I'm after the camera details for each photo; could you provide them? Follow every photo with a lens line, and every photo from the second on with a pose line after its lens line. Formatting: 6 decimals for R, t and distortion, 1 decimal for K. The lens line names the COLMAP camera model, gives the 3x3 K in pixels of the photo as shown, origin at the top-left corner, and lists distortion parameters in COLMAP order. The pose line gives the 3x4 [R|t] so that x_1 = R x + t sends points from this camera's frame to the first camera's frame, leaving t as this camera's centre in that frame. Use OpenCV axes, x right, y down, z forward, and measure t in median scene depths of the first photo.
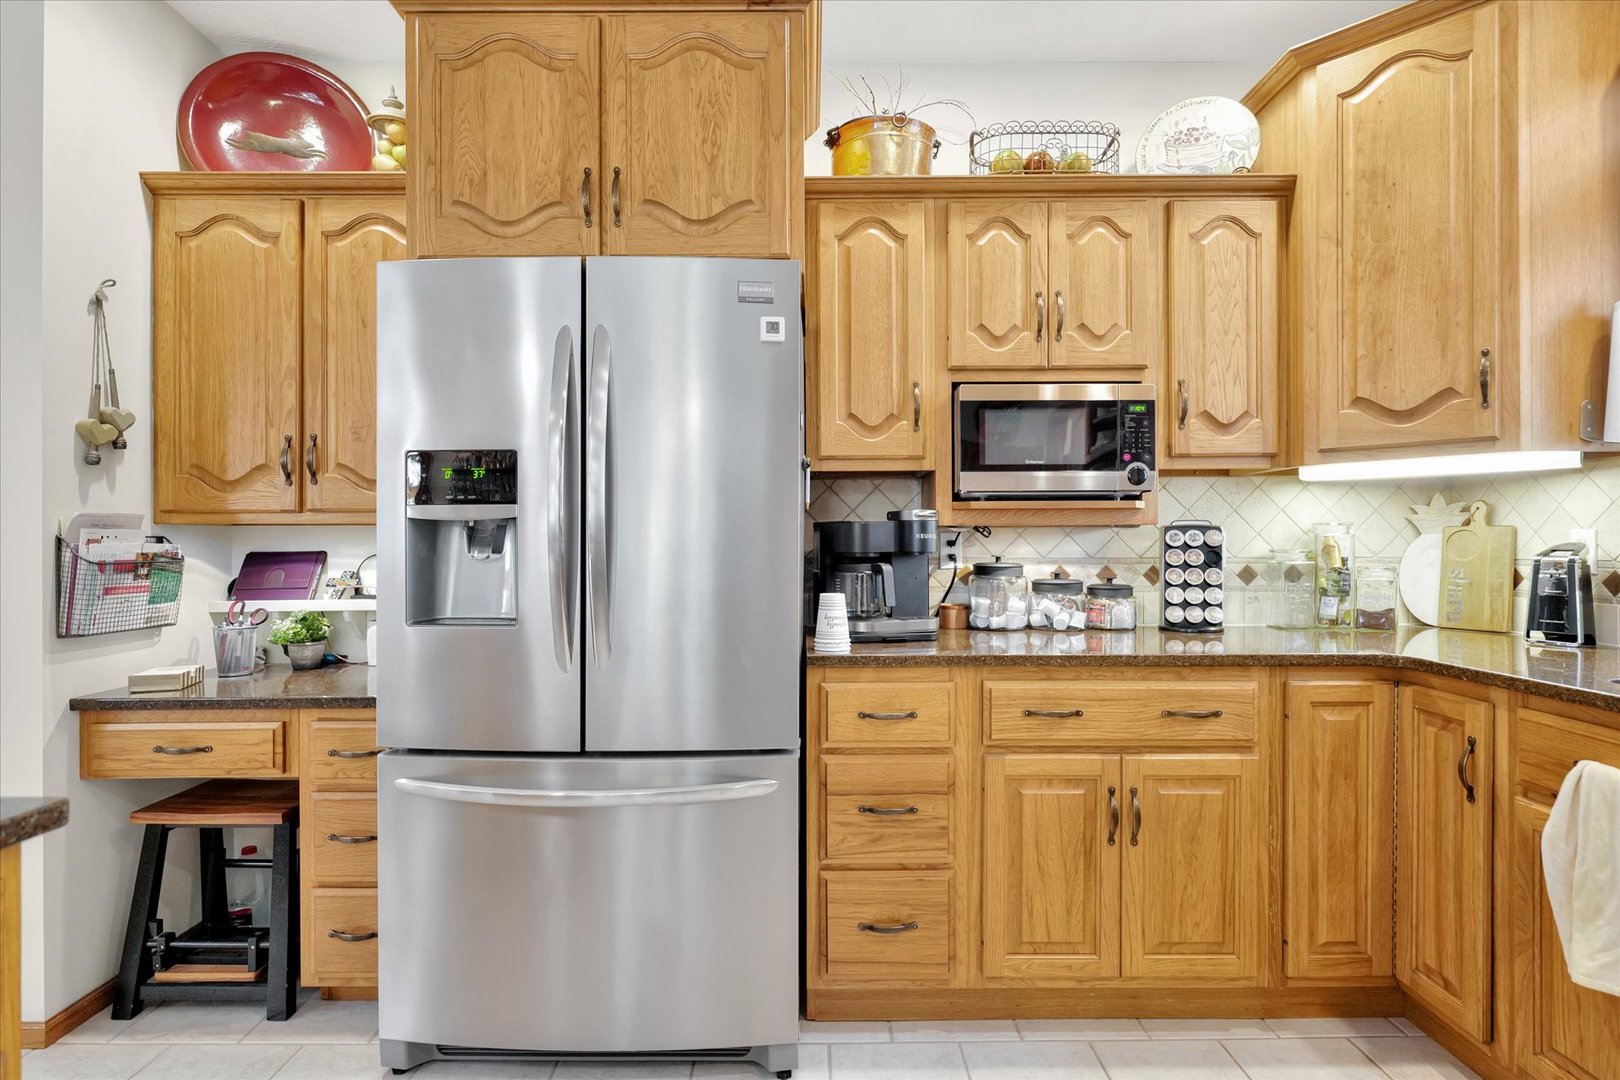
lens RADIAL K [[817.8, 0, 811.6], [0, 817.8, 543.3], [0, 0, 1]] dist [0.000139, -0.000955]
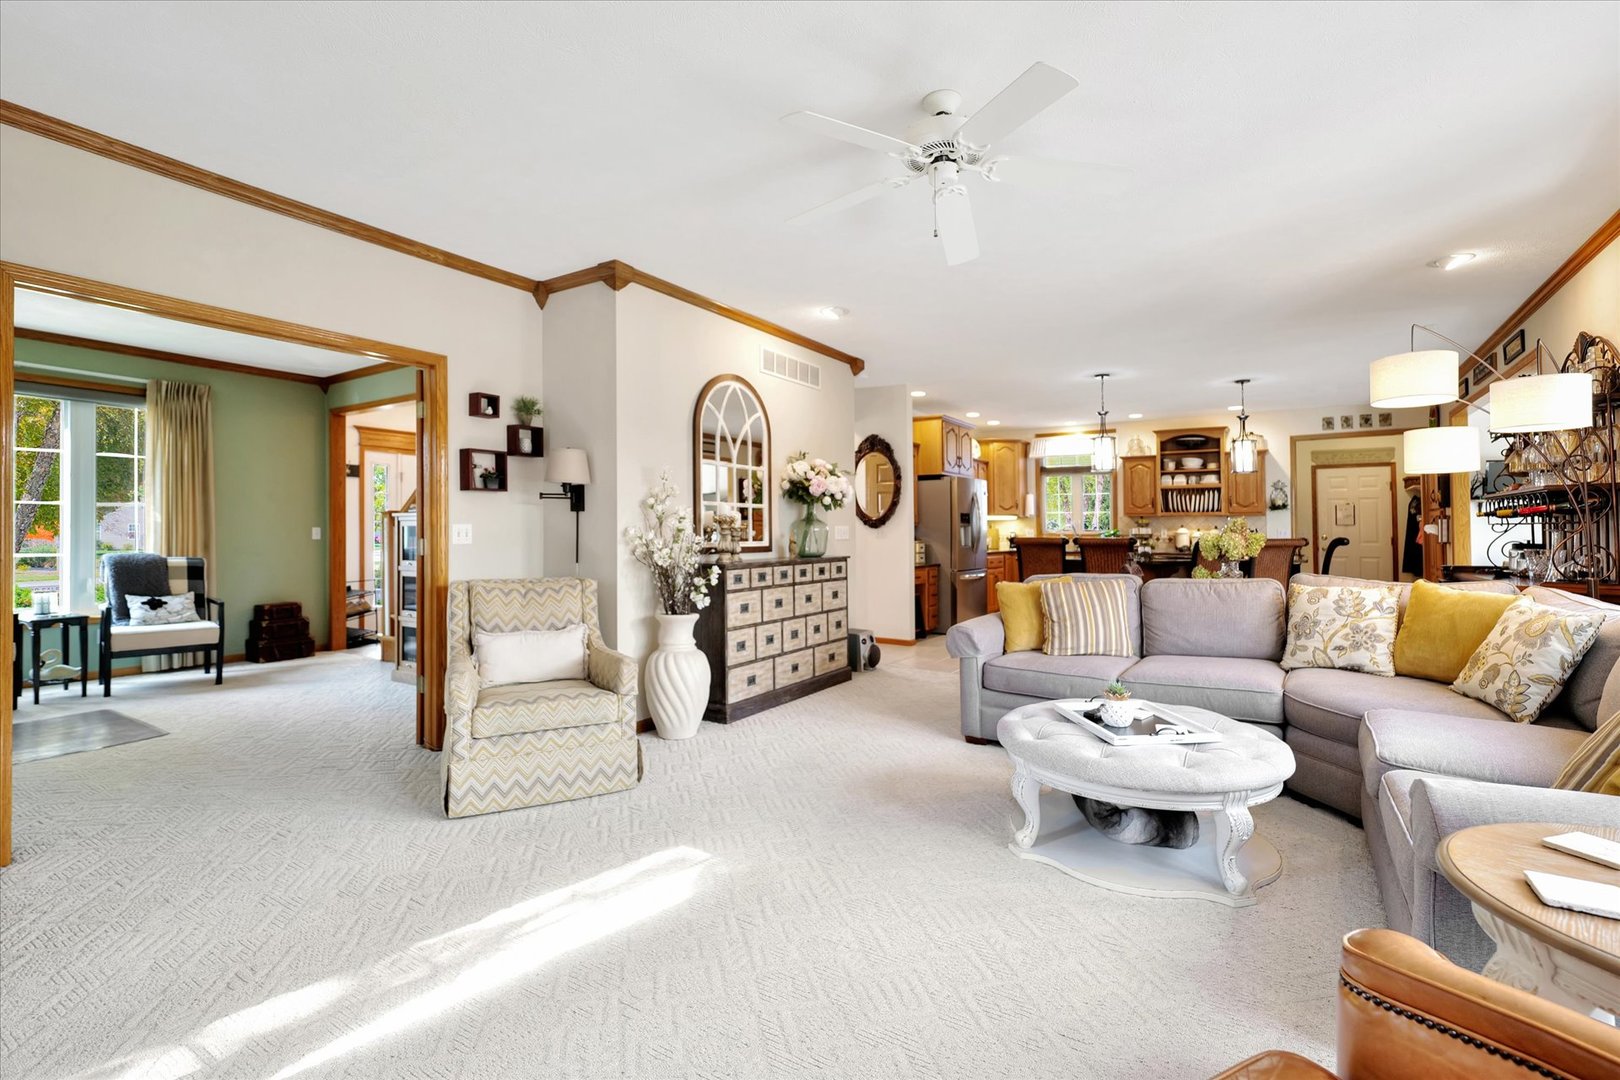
lens RADIAL K [[732.6, 0, 808.9], [0, 732.6, 501.1], [0, 0, 1]] dist [-0.008013, -0.000208]
pose [[0.548589, 0.040743, 0.835099, -3.976431], [-0.002043, 0.998874, -0.047392, 0.028906], [-0.836090, 0.024293, 0.548055, -0.604368]]
